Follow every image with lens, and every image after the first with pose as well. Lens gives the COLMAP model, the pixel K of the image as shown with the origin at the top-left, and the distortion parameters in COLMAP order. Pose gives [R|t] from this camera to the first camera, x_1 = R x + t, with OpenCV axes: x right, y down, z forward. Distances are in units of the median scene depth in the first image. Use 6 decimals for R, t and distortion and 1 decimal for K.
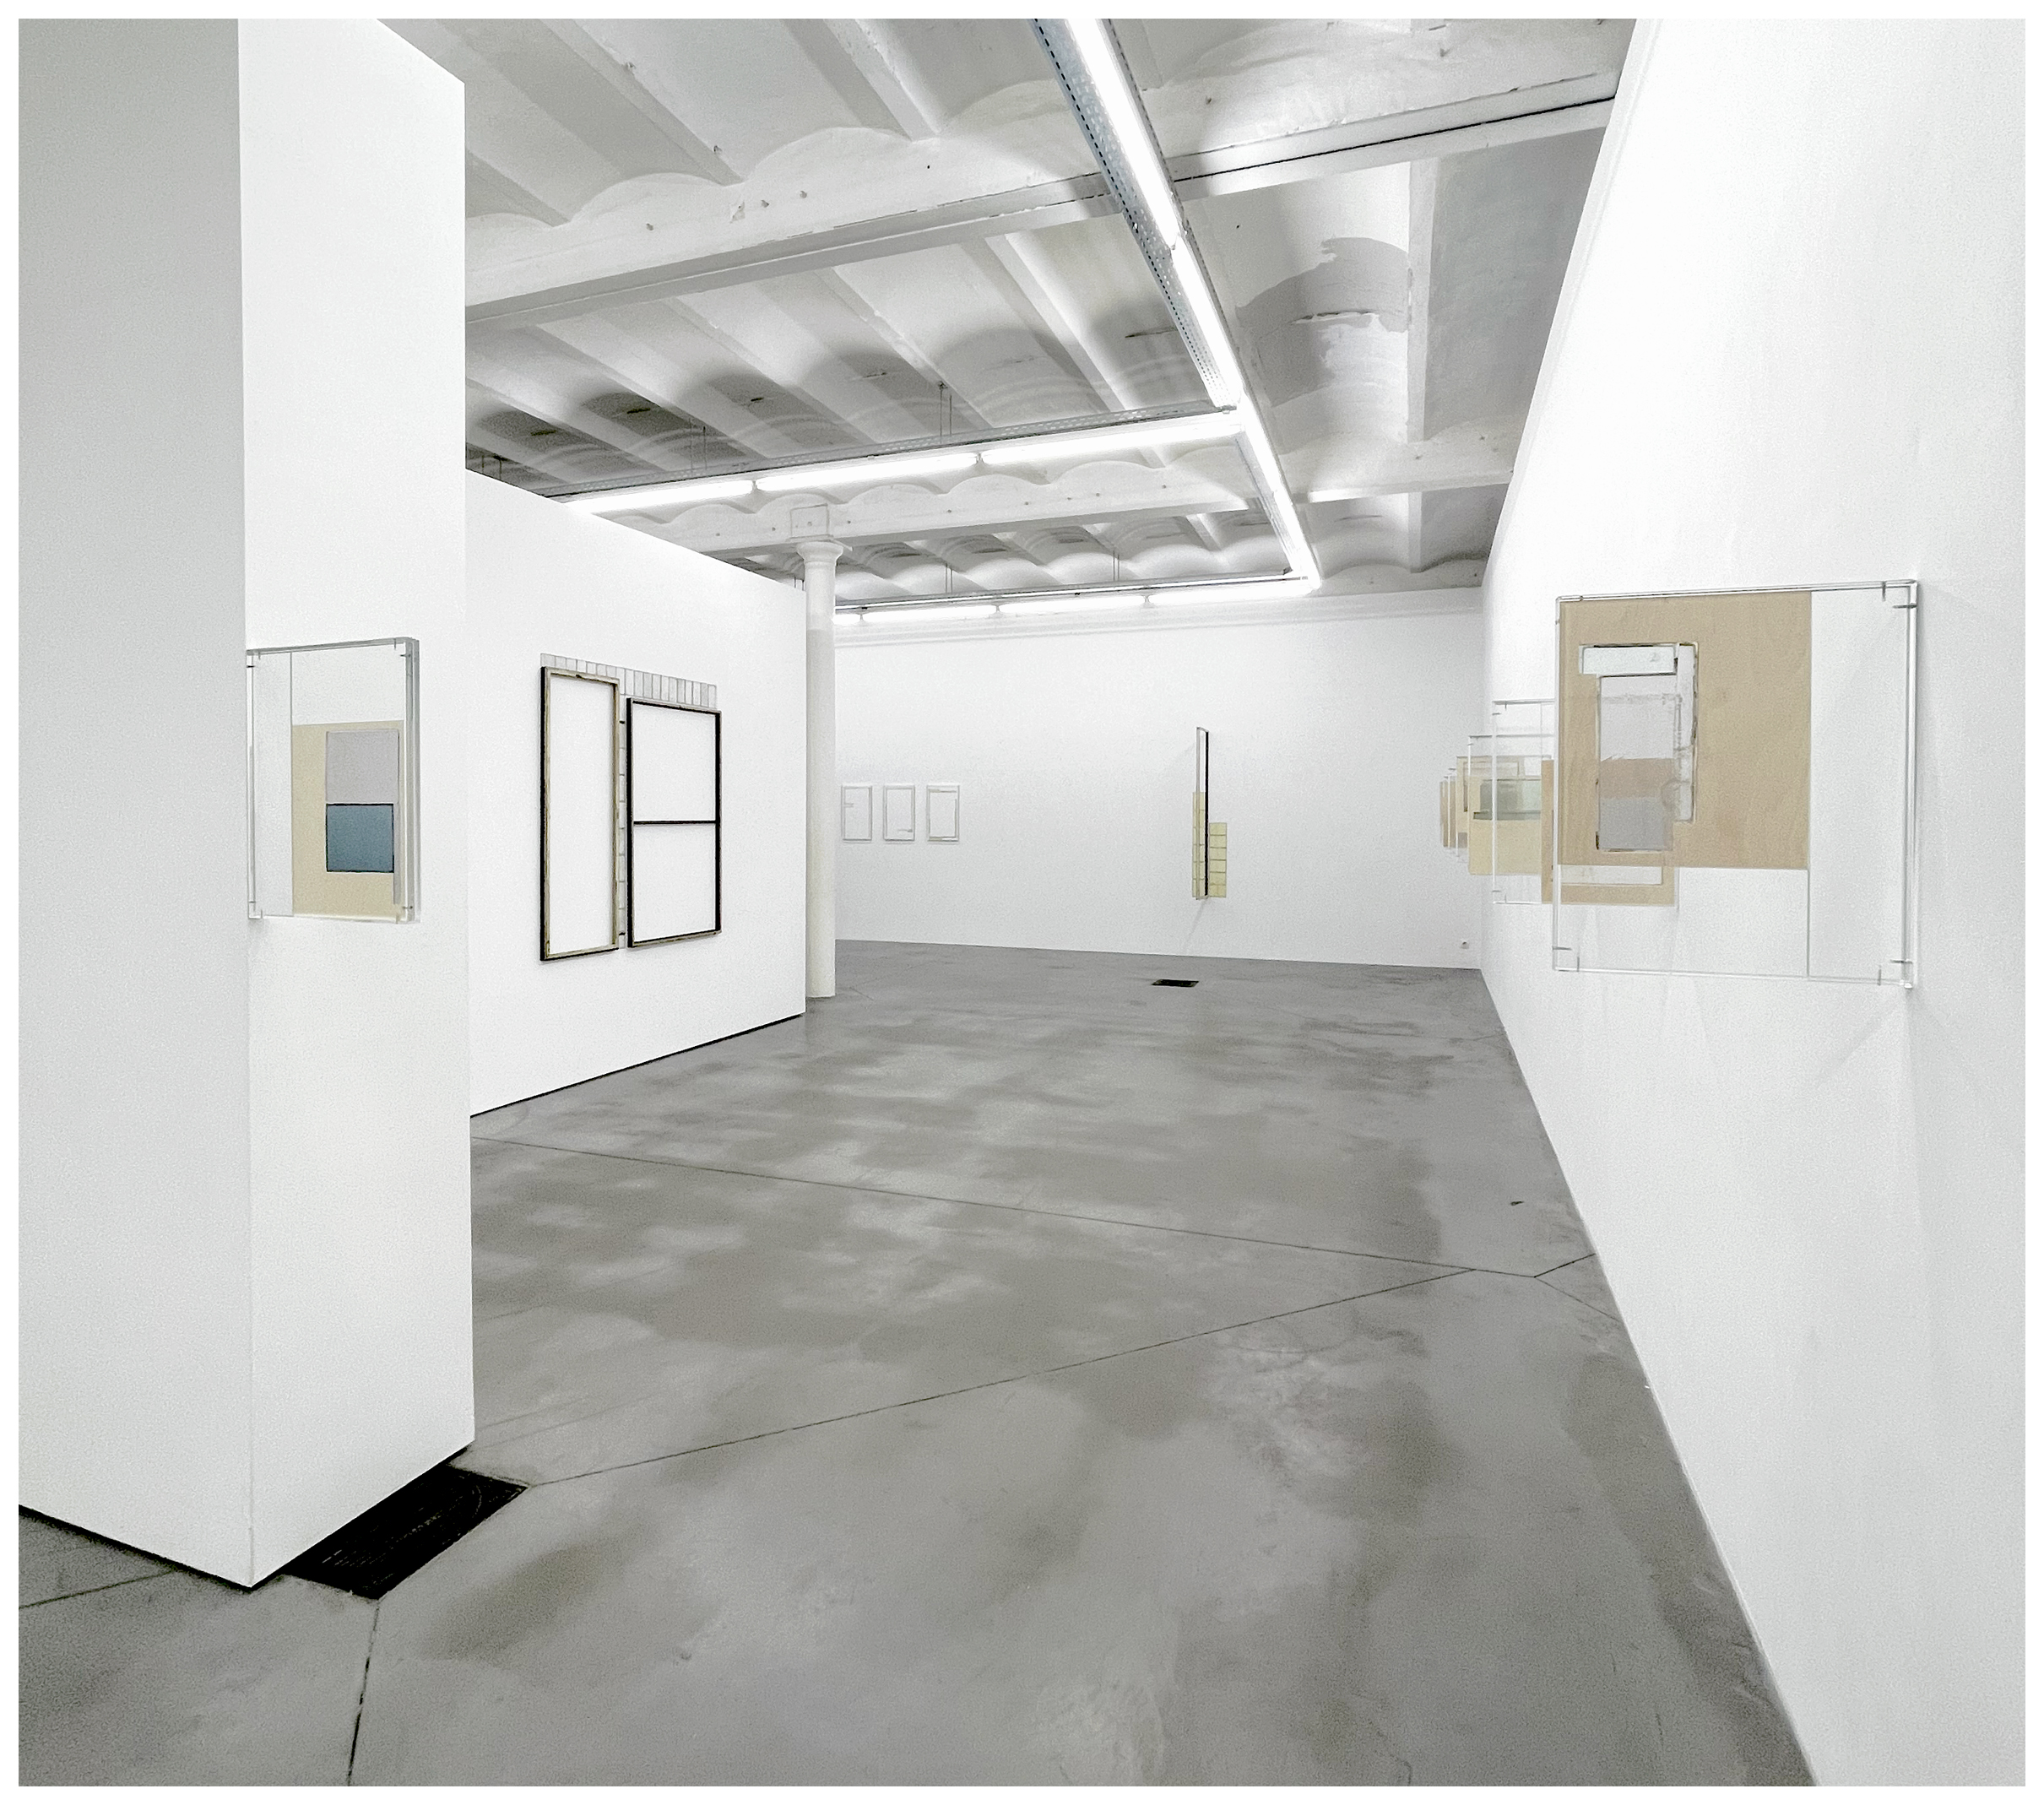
lens RADIAL K [[1081.6, 0, 1032.0], [0, 1081.6, 839.1], [0, 0, 1]] dist [-0.000794, -0.000478]
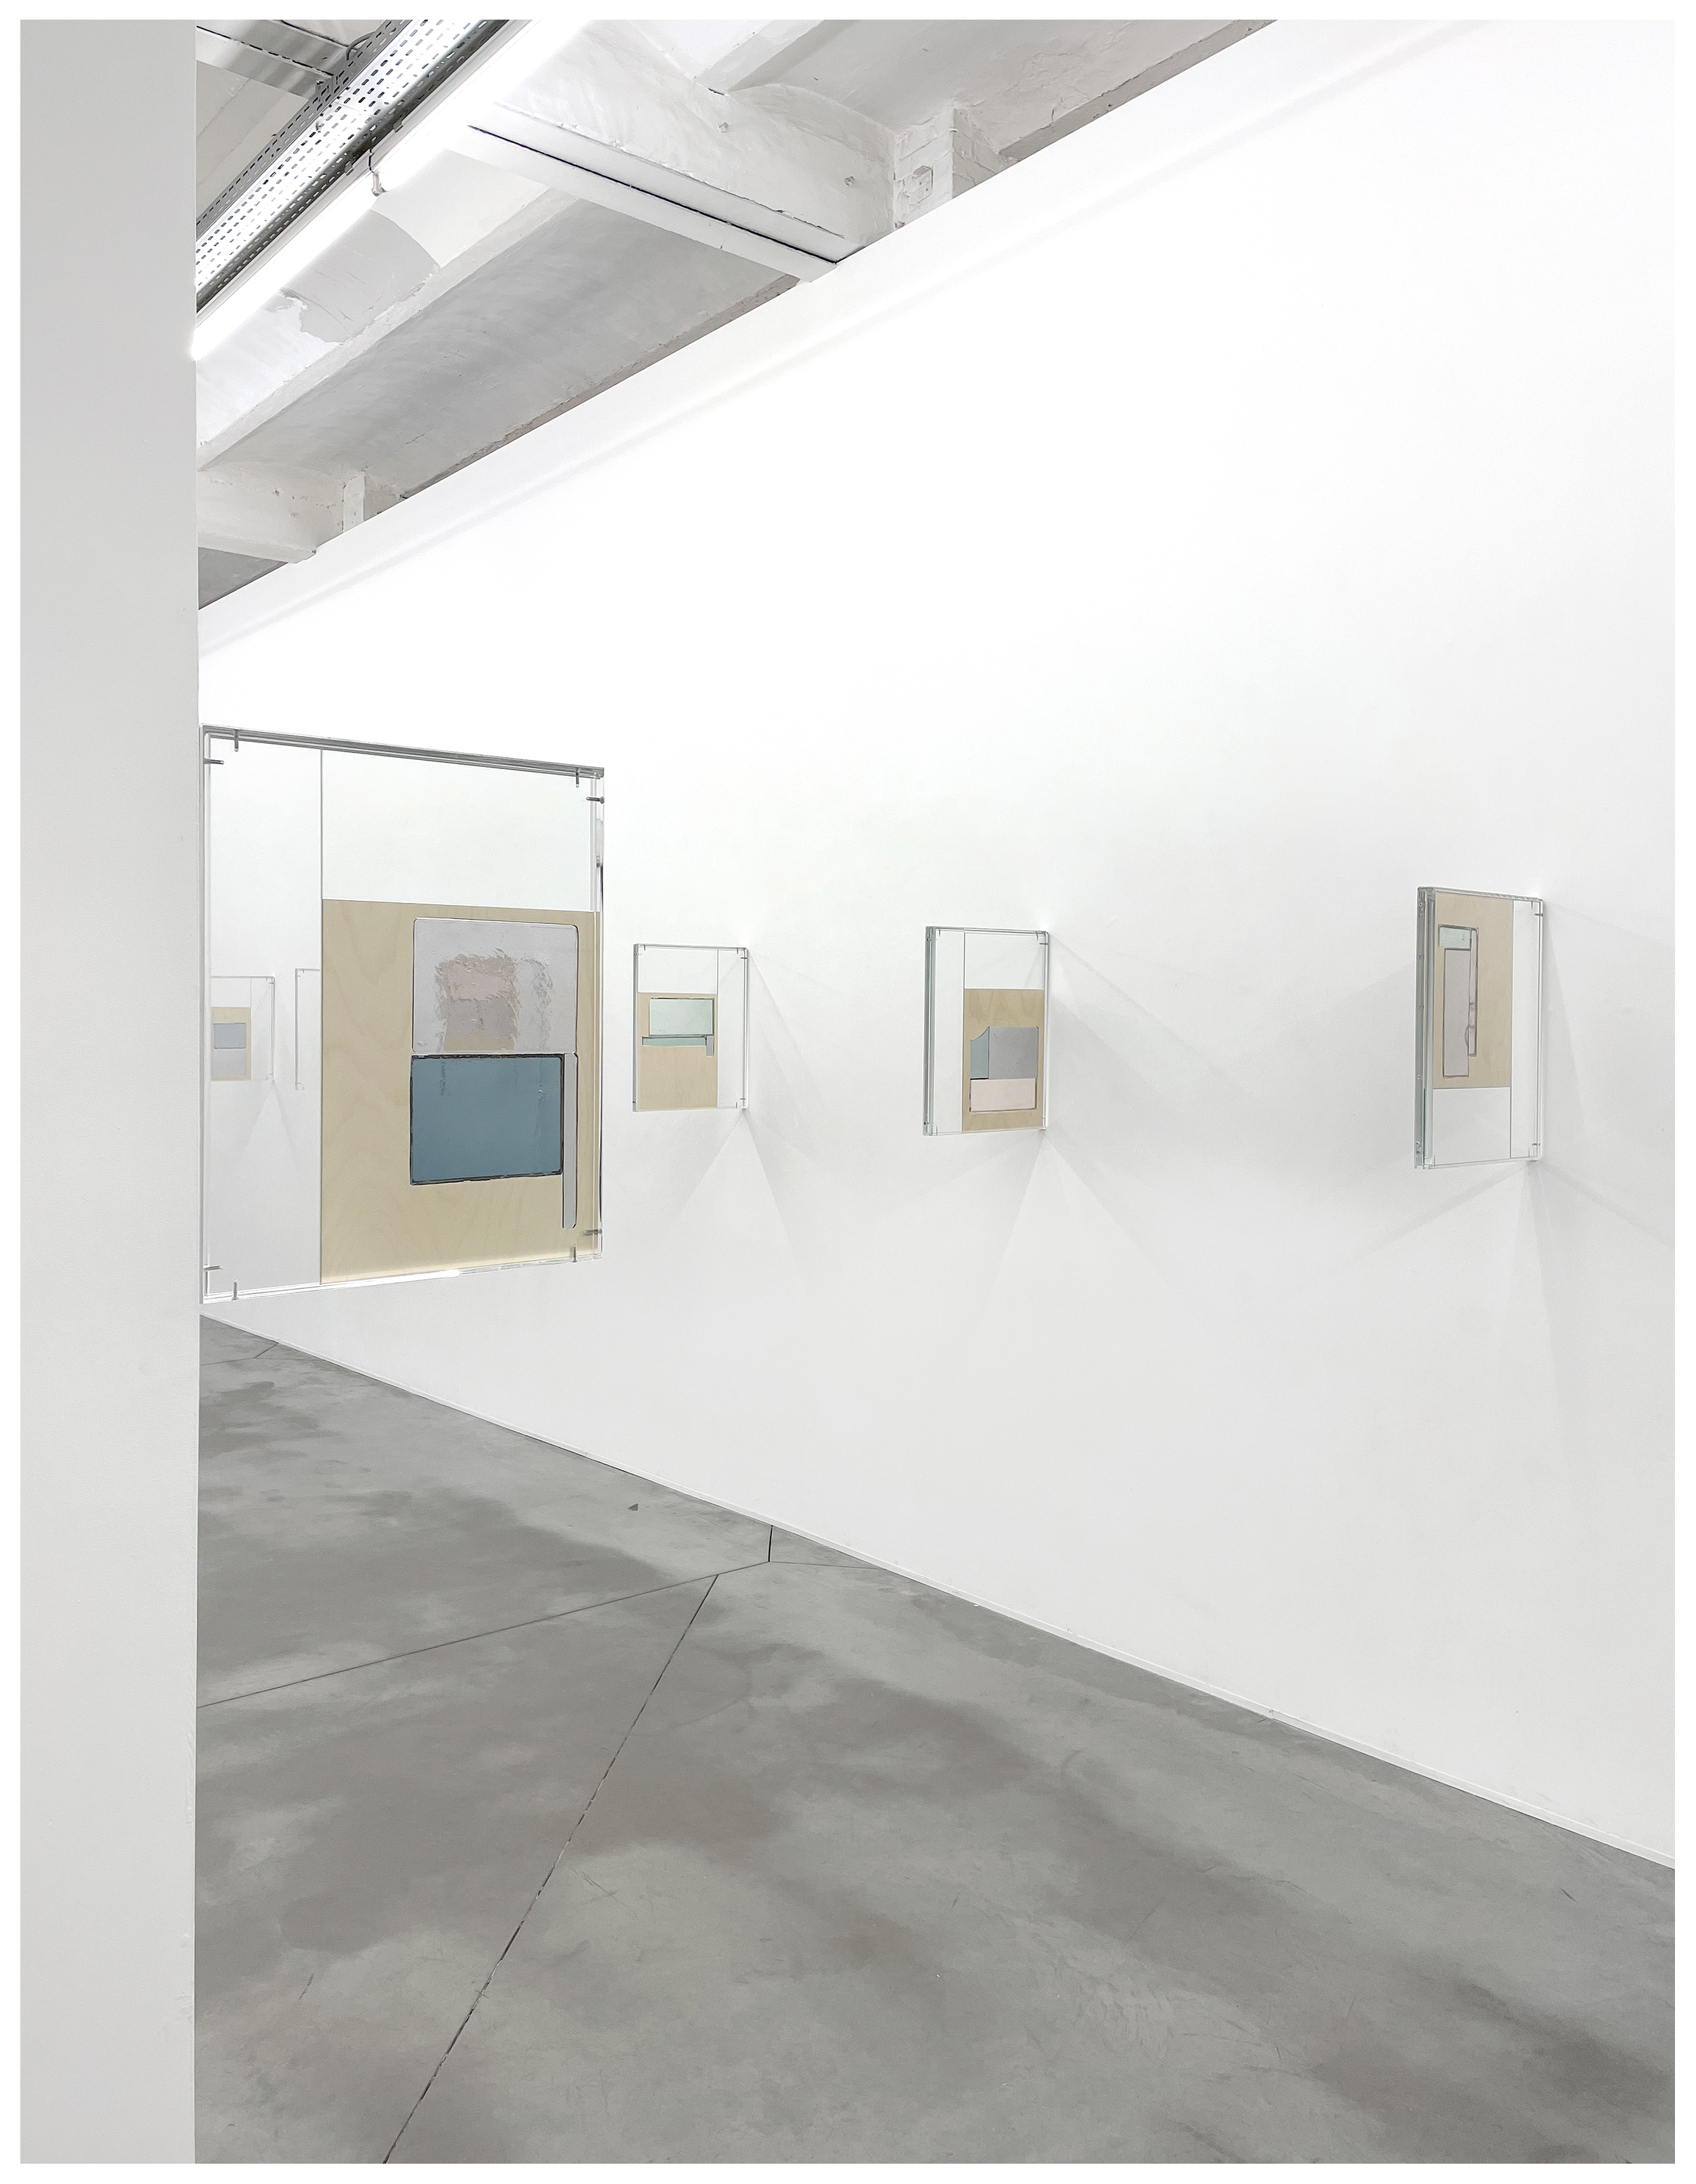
lens RADIAL K [[1715.7, 0, 847.2], [0, 1715.7, 1079.9], [0, 0, 1]] dist [0.050697, -0.002848]
pose [[0.513764, -0.028740, 0.857450, -0.812870], [0.019076, 0.999574, 0.022074, -0.022453], [-0.857719, 0.005016, 0.514094, 0.252151]]
